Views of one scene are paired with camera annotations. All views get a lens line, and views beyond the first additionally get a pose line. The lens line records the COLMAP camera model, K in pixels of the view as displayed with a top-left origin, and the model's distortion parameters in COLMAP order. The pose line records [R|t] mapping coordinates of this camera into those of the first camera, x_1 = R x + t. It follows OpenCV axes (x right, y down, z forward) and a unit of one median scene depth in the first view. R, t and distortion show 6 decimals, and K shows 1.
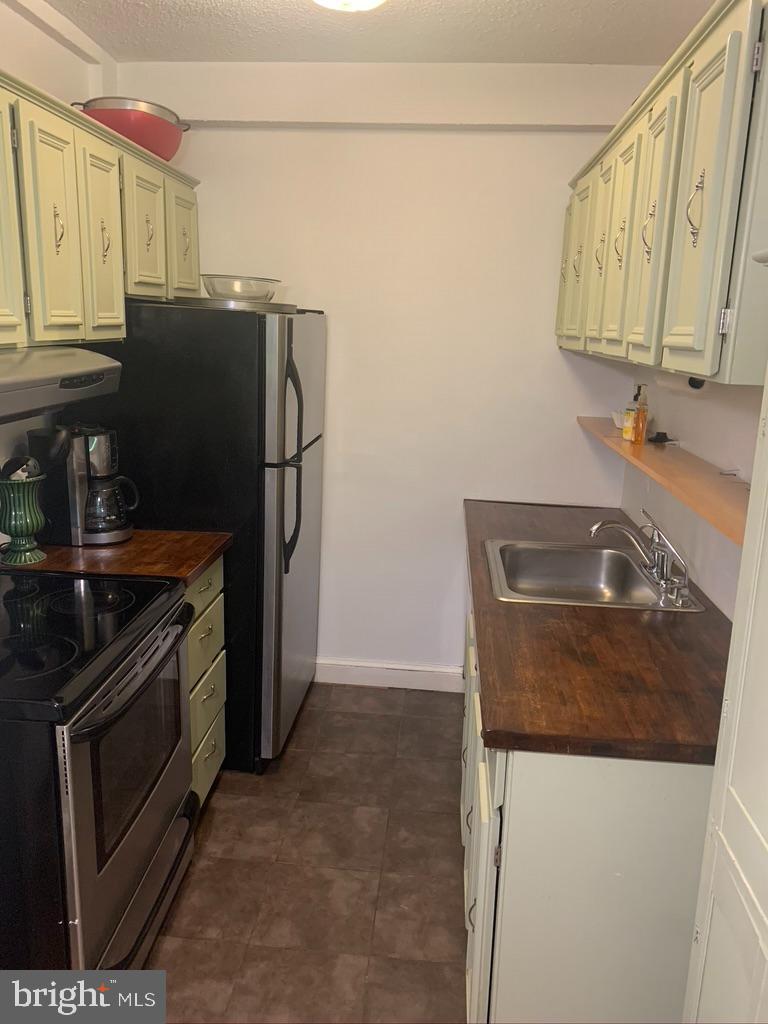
lens RADIAL K [[784.7, 0, 384.0], [0, 784.7, 512.0], [0, 0, 1]] dist [0.009905, 0.000652]
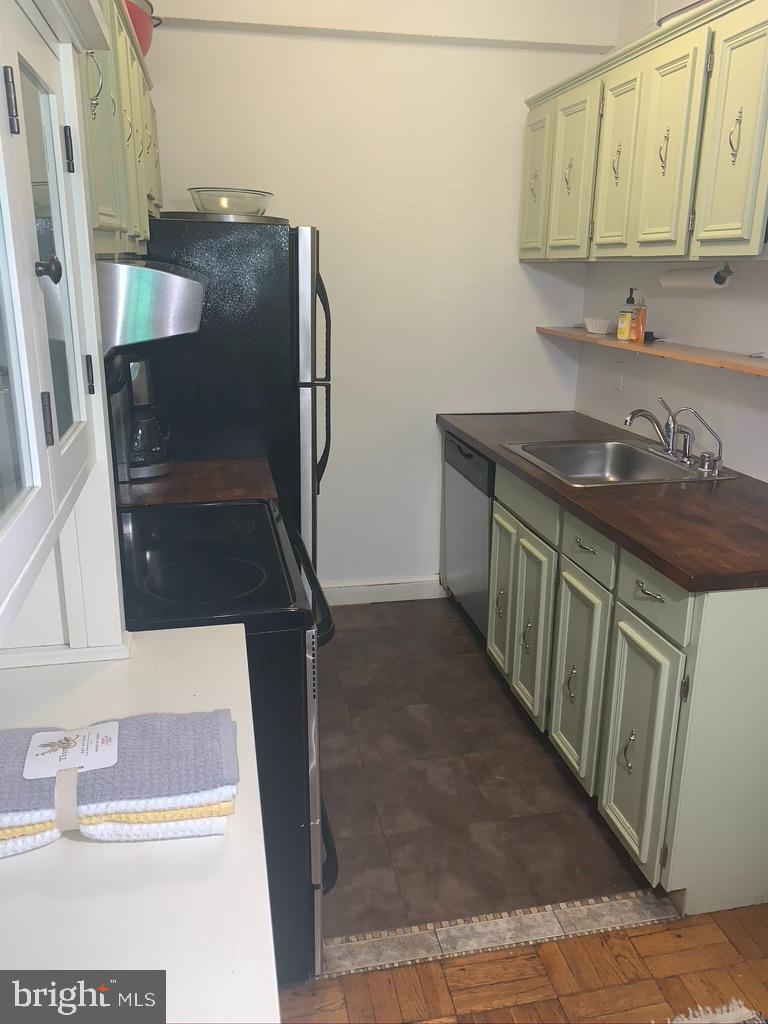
lens RADIAL K [[784.7, 0, 384.0], [0, 784.7, 512.0], [0, 0, 1]] dist [0.009905, 0.000652]
pose [[0.959616, -0.107517, 0.259955, -0.330002], [0.088272, 0.992494, 0.084640, 0.025573], [-0.267104, -0.058275, 0.961904, 0.010183]]
